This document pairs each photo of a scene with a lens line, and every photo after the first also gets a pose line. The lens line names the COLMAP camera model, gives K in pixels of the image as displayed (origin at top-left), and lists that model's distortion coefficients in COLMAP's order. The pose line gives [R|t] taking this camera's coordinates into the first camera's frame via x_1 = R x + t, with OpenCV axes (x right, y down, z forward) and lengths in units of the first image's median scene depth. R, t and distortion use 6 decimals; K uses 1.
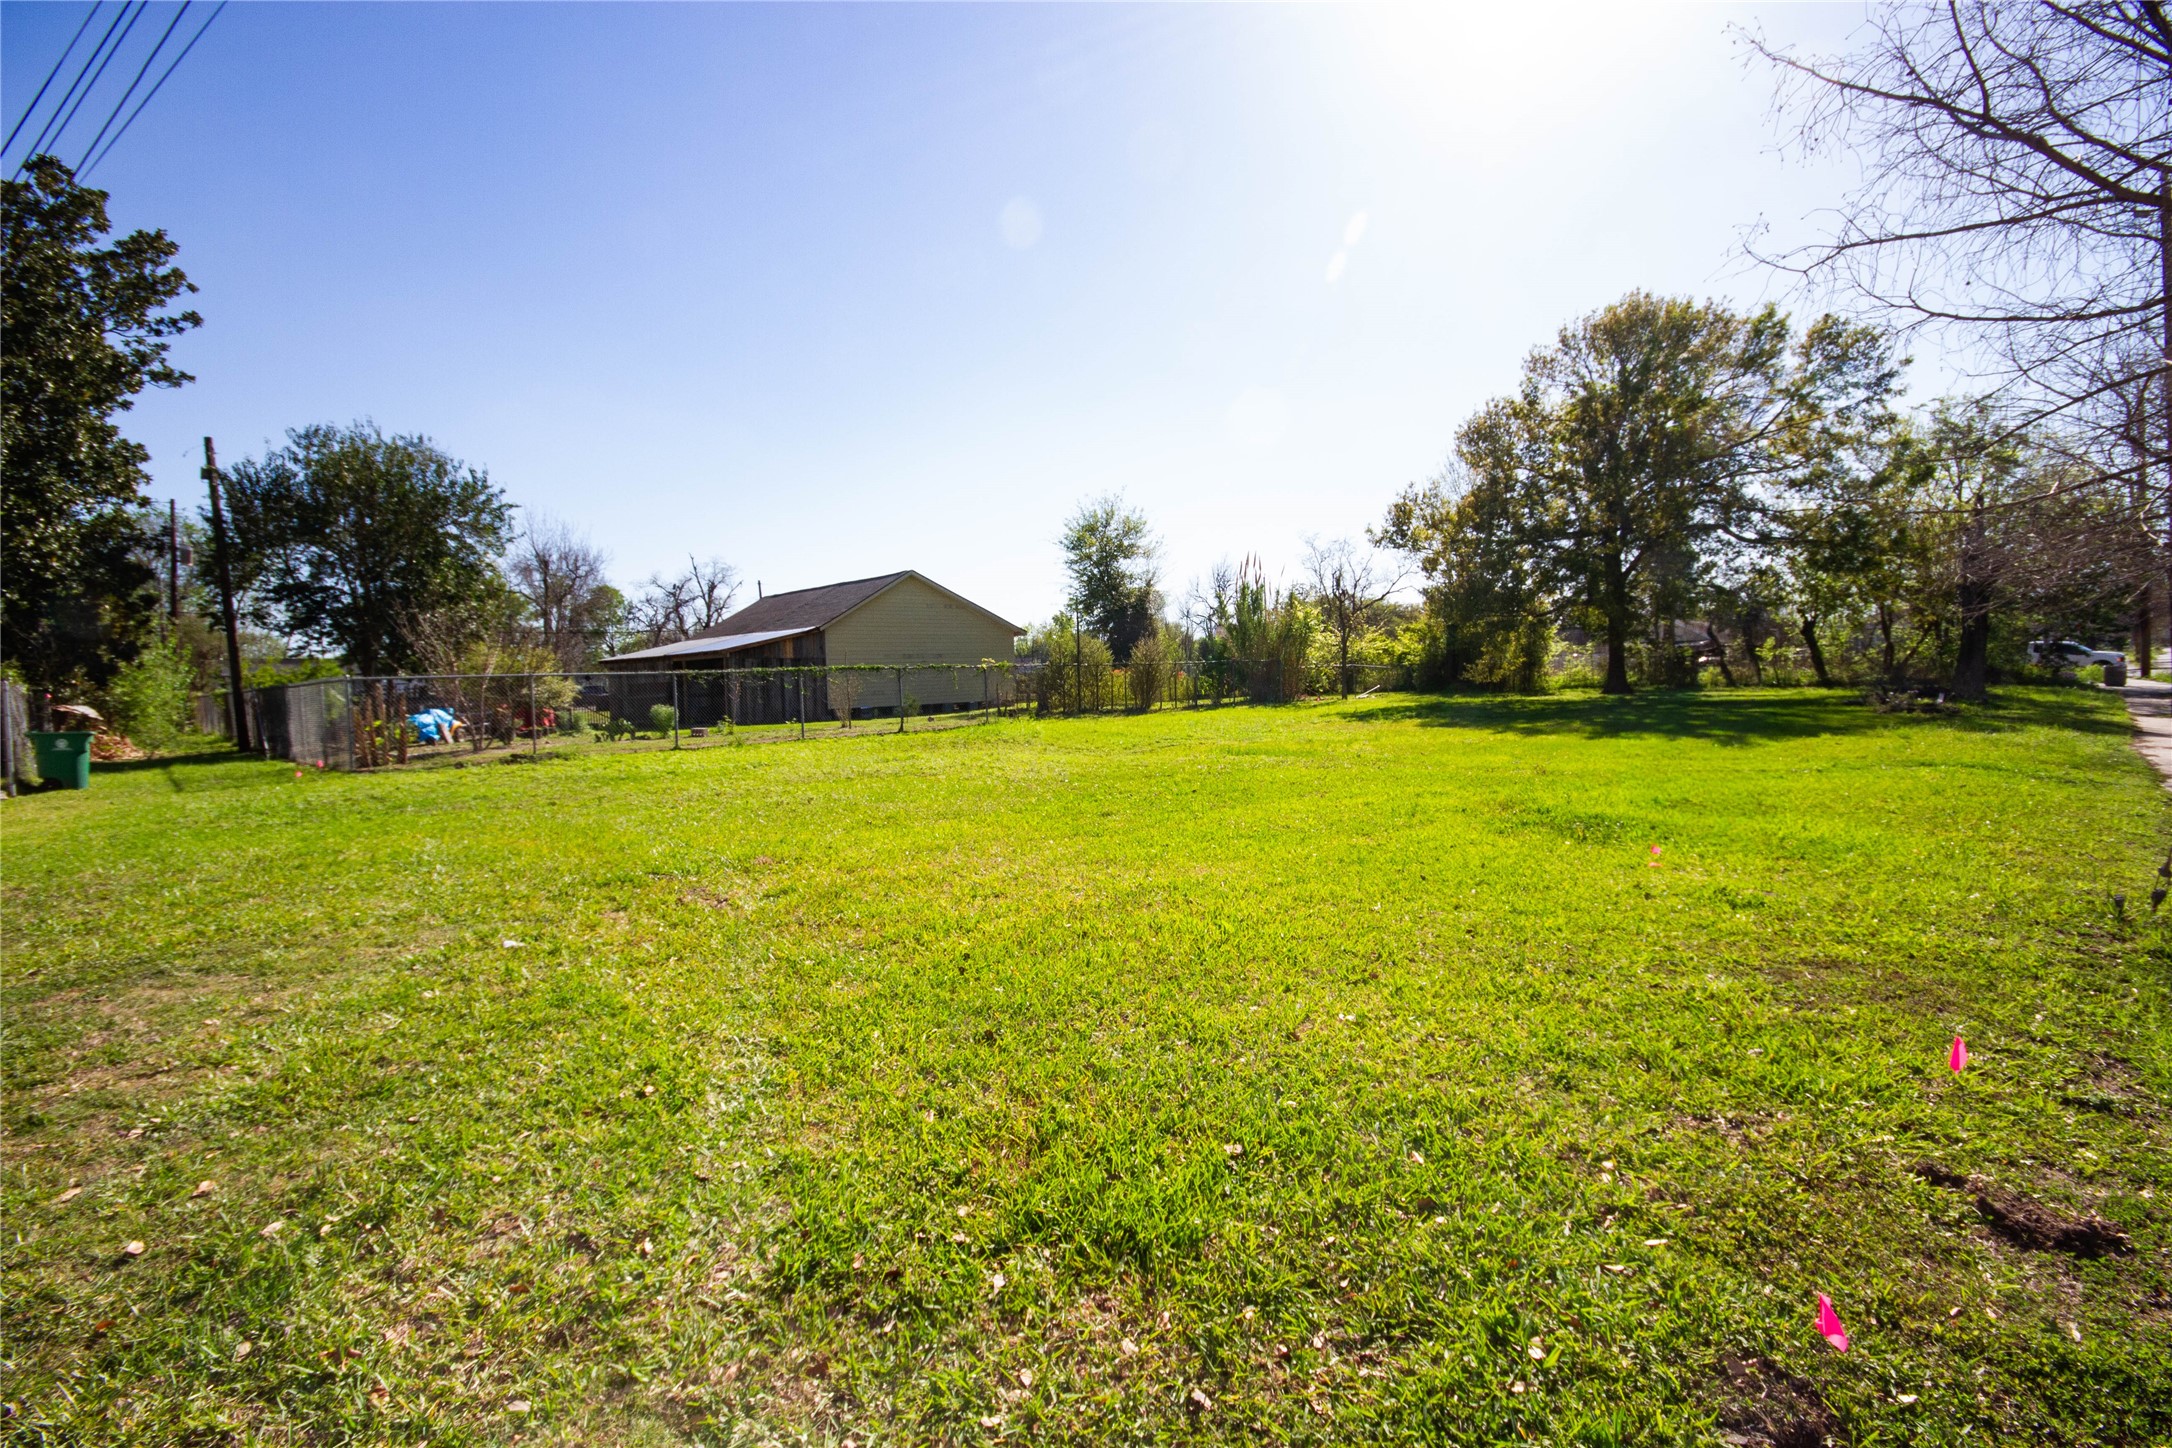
lens RADIAL K [[999.1, 0, 1099.4], [0, 999.1, 724.3], [0, 0, 1]] dist [0.000871, 0.000723]
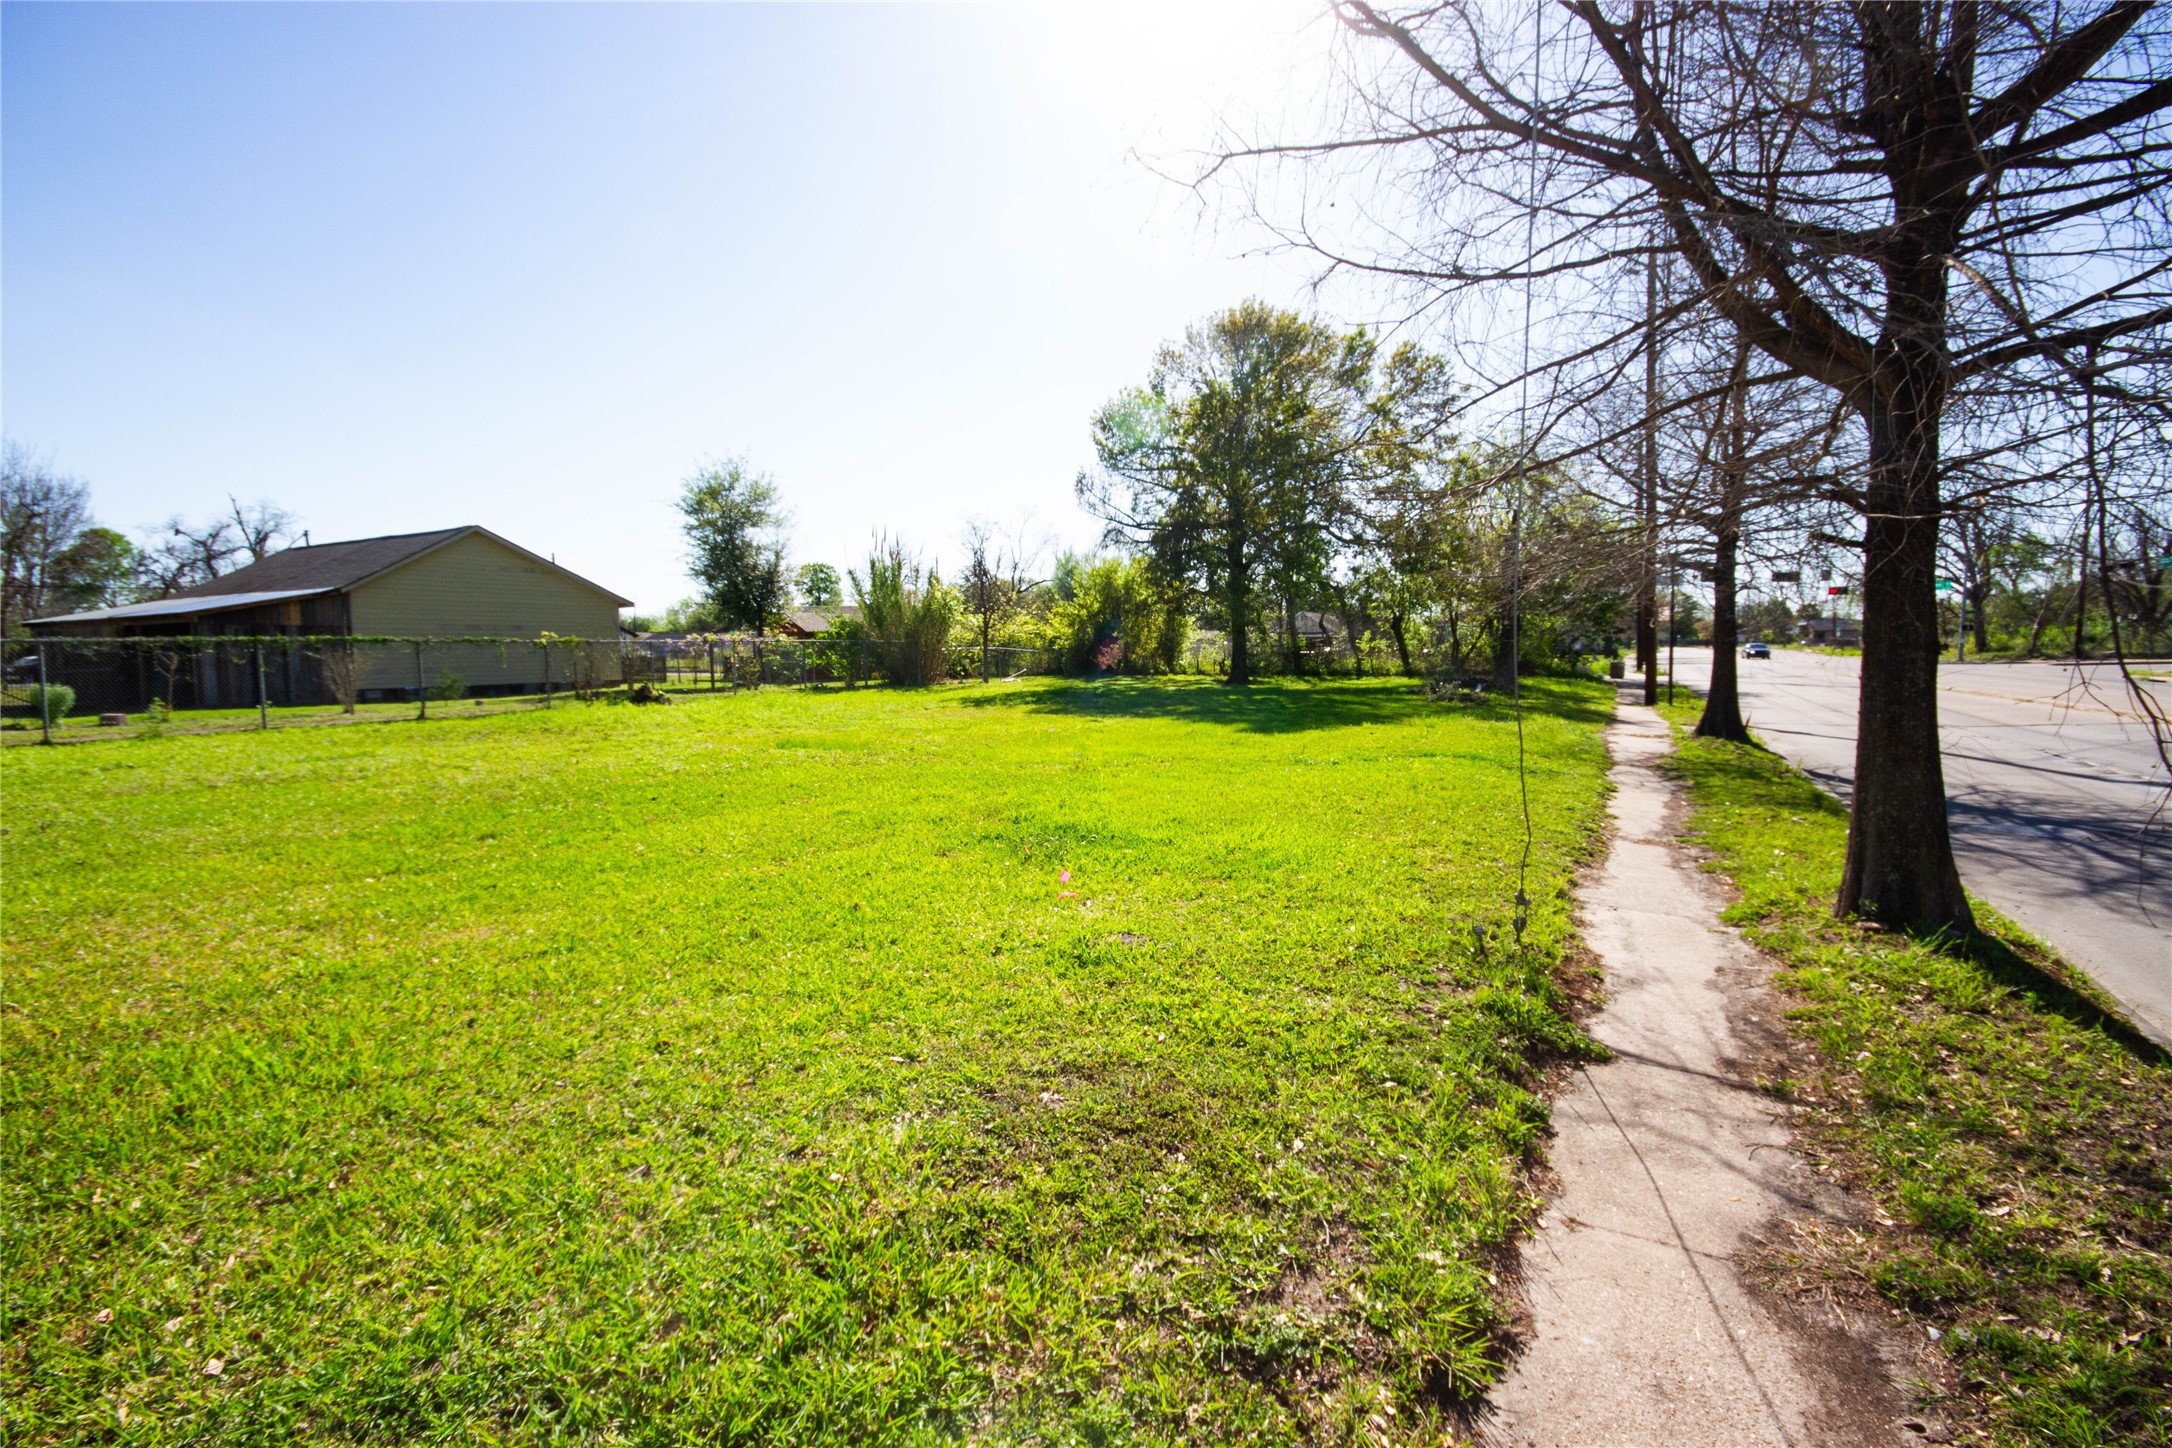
lens RADIAL K [[999.1, 0, 1099.4], [0, 999.1, 724.3], [0, 0, 1]] dist [0.000871, 0.000723]
pose [[0.953383, -0.002862, 0.301748, 0.063111], [-0.002714, 0.999833, 0.018059, -0.003276], [-0.301750, -0.018036, 0.953217, 0.038114]]
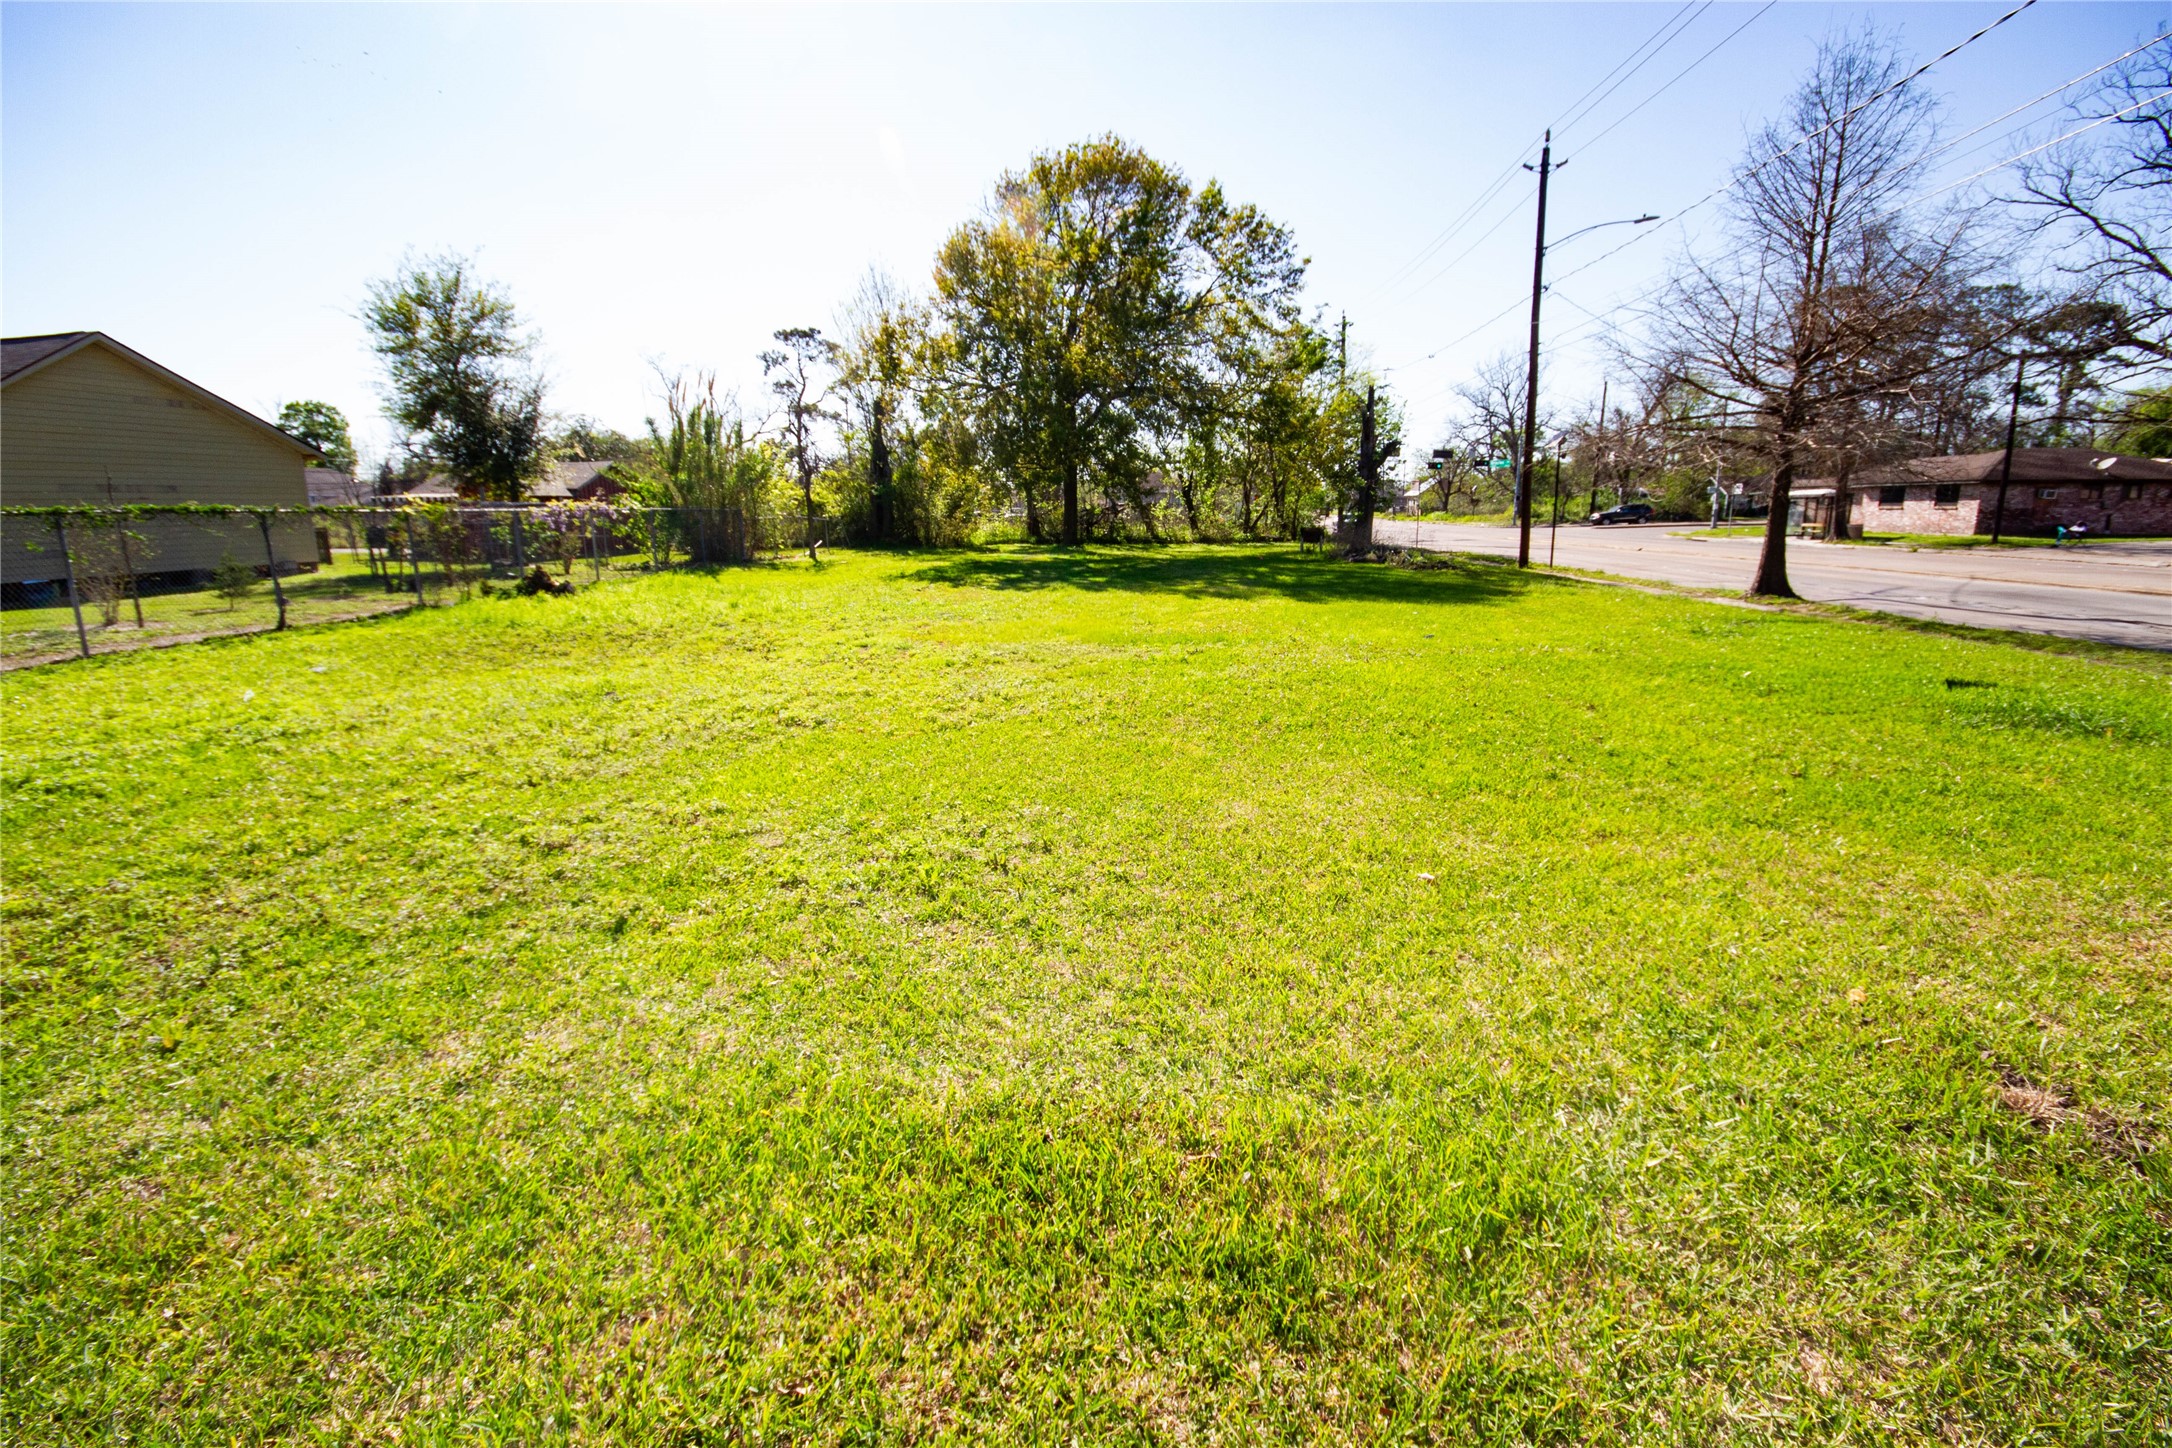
lens RADIAL K [[1001.6, 0, 1090.0], [0, 1001.6, 711.0], [0, 0, 1]] dist [0.014186, -0.014369]
pose [[0.750097, -0.108508, 0.652366, -0.173533], [0.020932, 0.989849, 0.140574, -0.012027], [-0.660997, -0.091788, 0.744754, 0.213419]]
